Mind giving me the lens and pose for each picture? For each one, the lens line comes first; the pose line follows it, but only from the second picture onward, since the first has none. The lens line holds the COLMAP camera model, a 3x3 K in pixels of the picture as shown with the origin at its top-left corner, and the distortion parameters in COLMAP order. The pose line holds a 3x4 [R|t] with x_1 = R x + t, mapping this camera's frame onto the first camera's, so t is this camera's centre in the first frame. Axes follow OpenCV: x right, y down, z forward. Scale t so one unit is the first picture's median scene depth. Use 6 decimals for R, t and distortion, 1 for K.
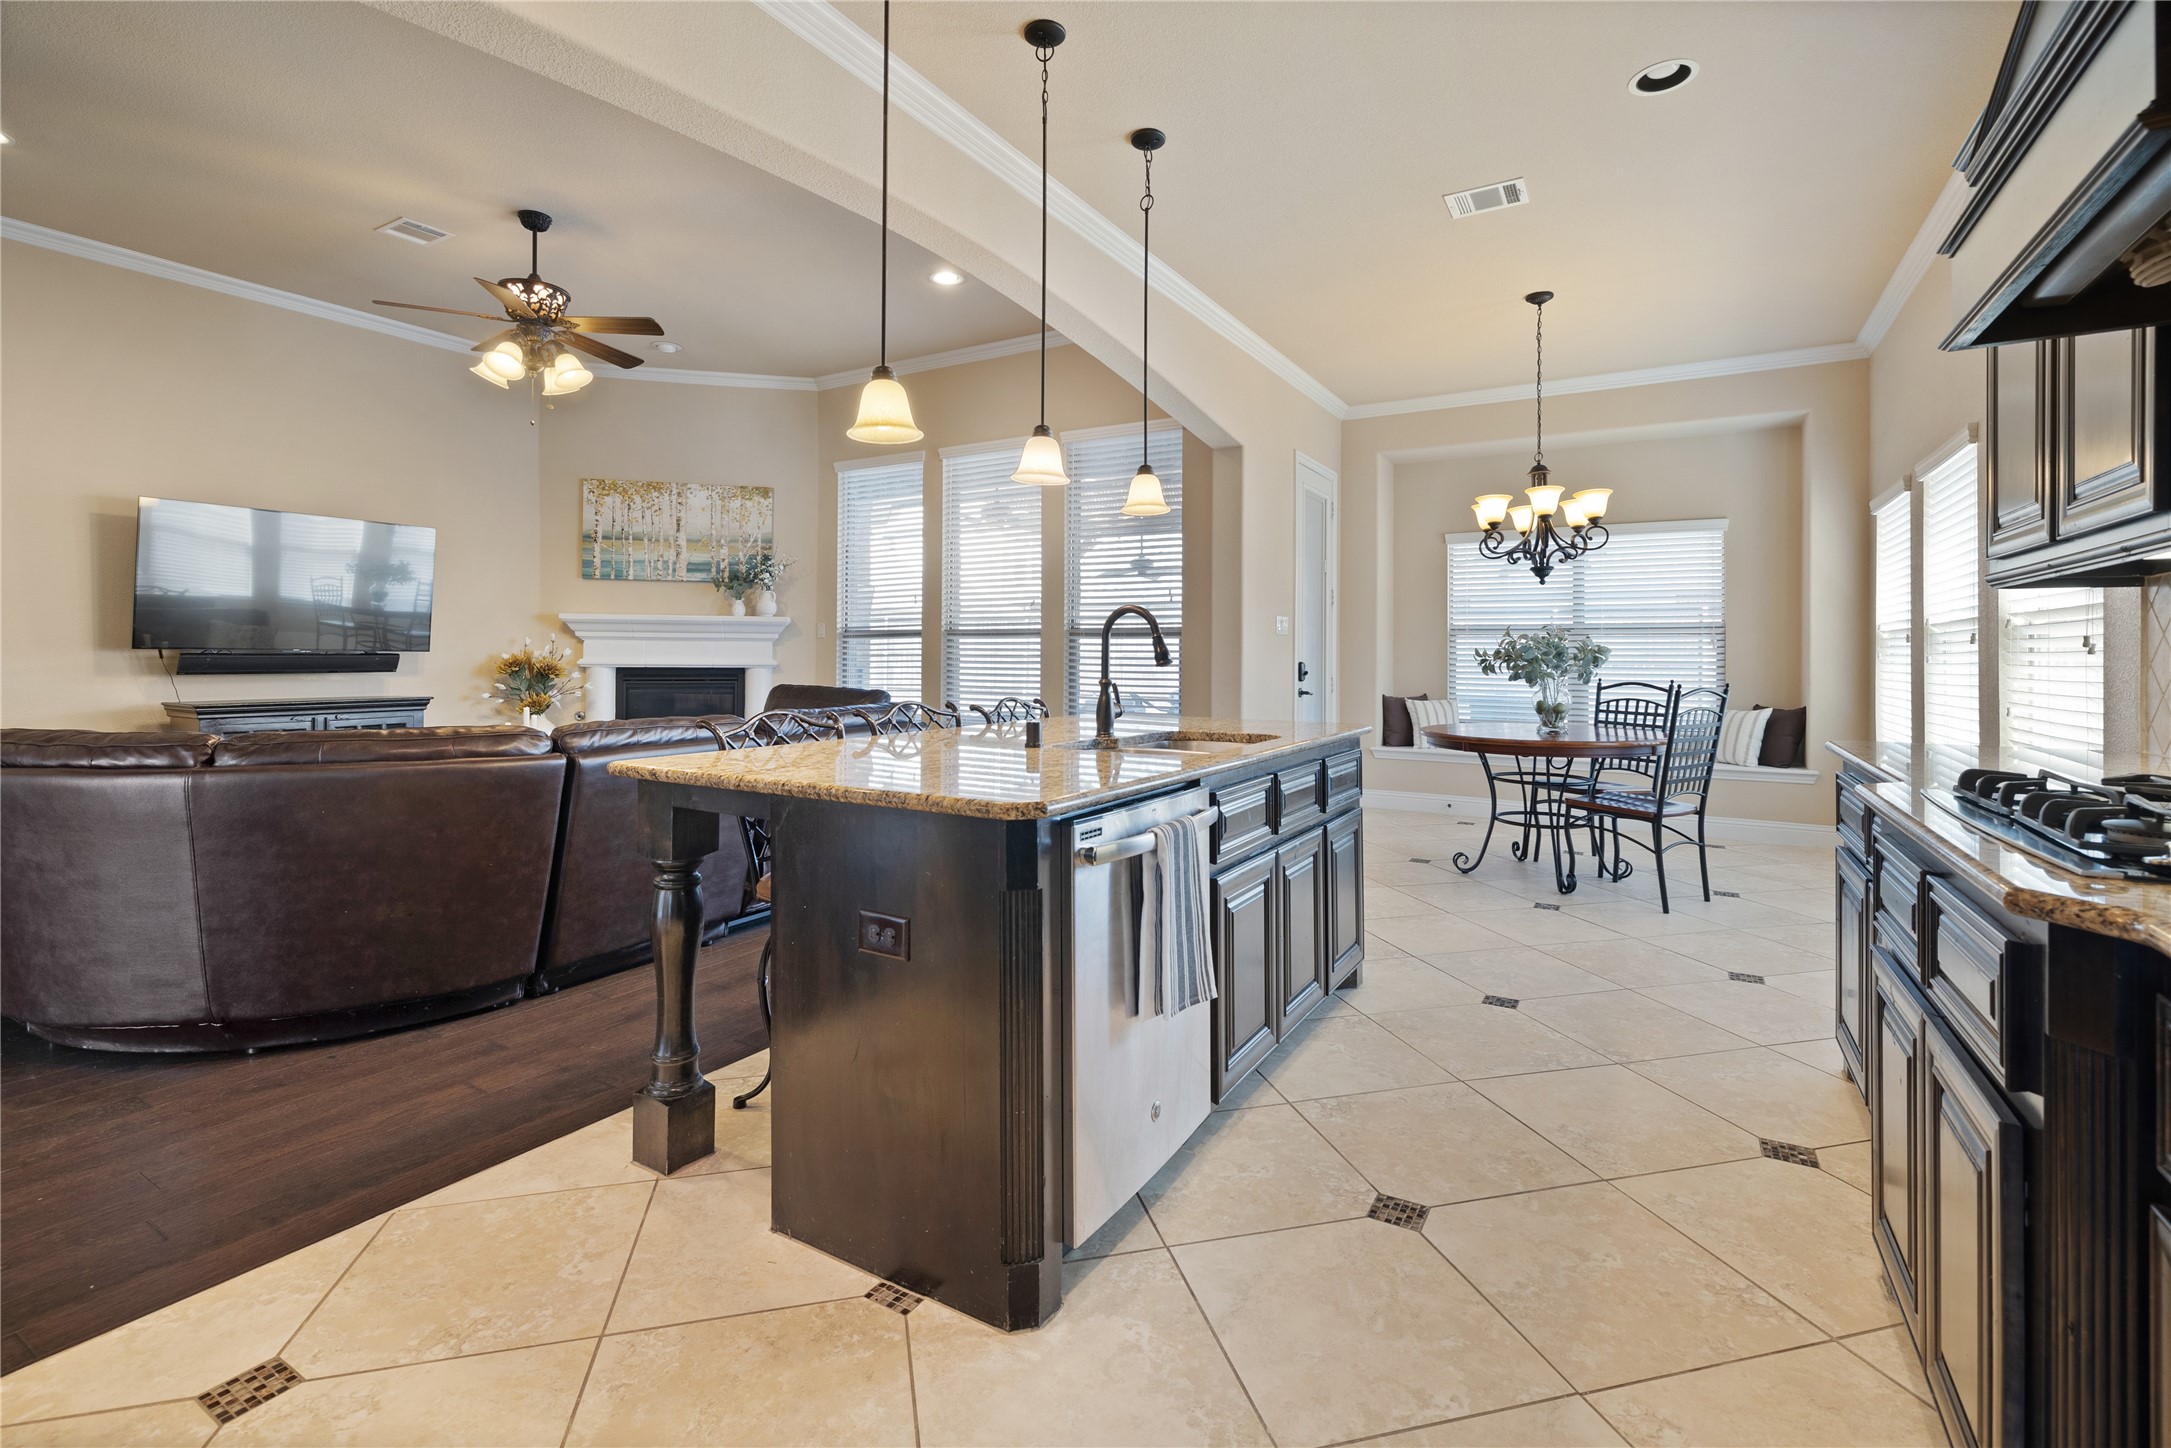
lens RADIAL K [[951.3, 0, 1089.6], [0, 951.3, 665.3], [0, 0, 1]] dist [0.000505, 0.000194]
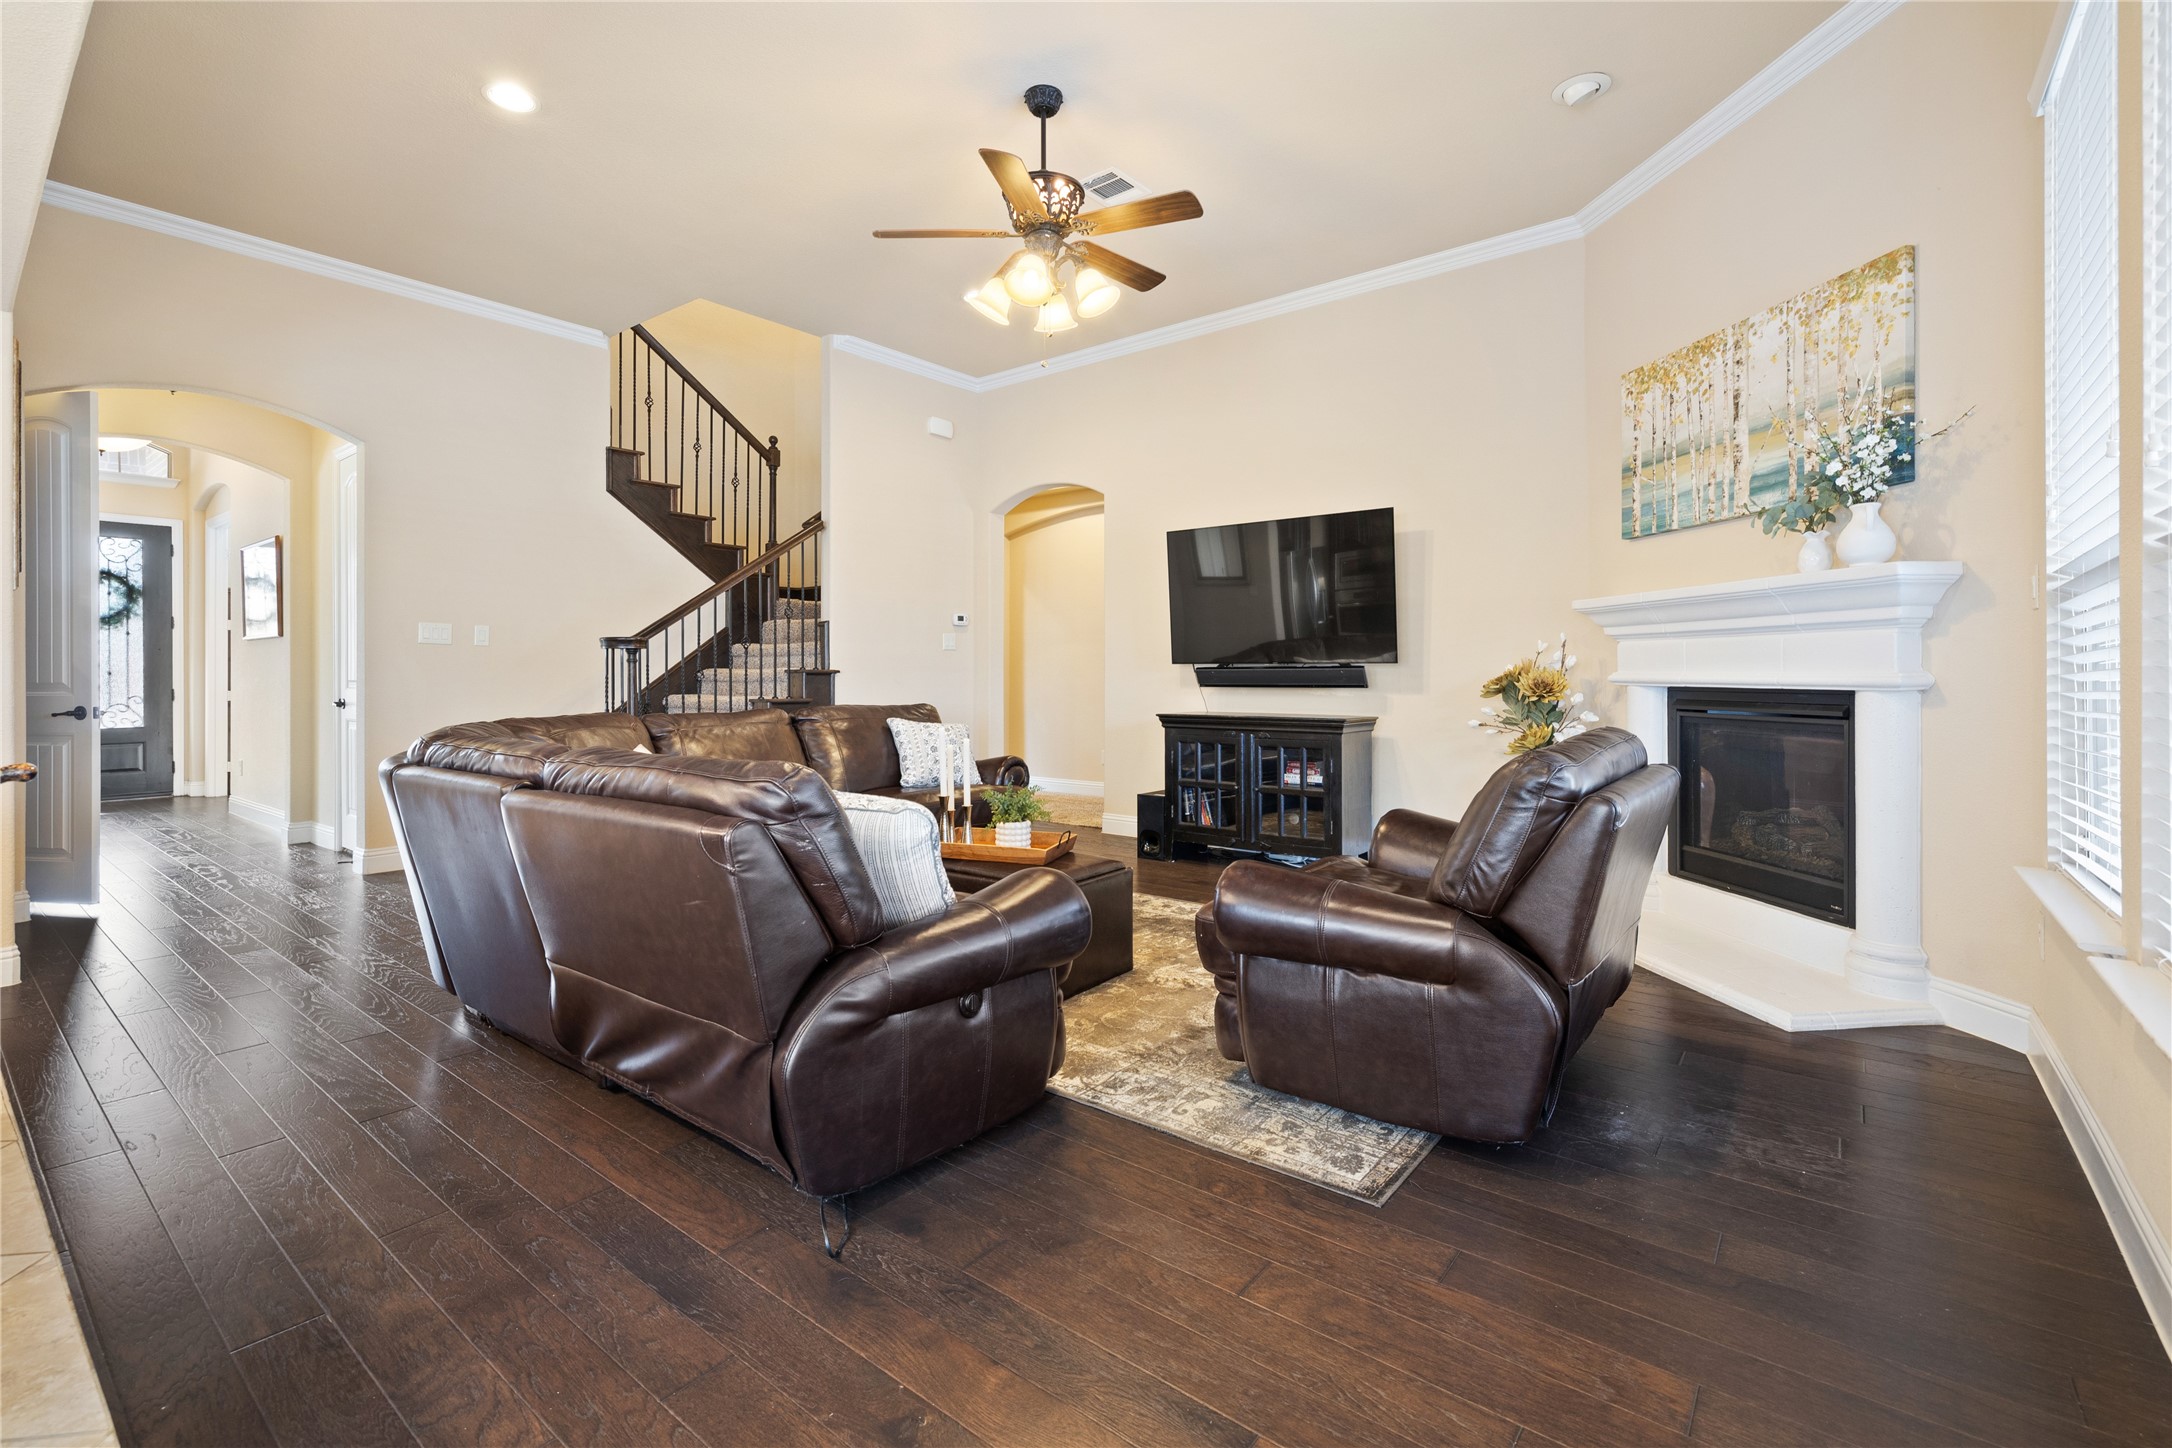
lens RADIAL K [[951.7, 0, 1090.1], [0, 951.7, 665.3], [0, 0, 1]] dist [0.000505, 0.000194]
pose [[-0.122380, -0.012321, -0.992407, 0.107002], [-0.006422, 0.999912, -0.011622, -0.001702], [0.992462, 0.004950, -0.122449, 0.703565]]
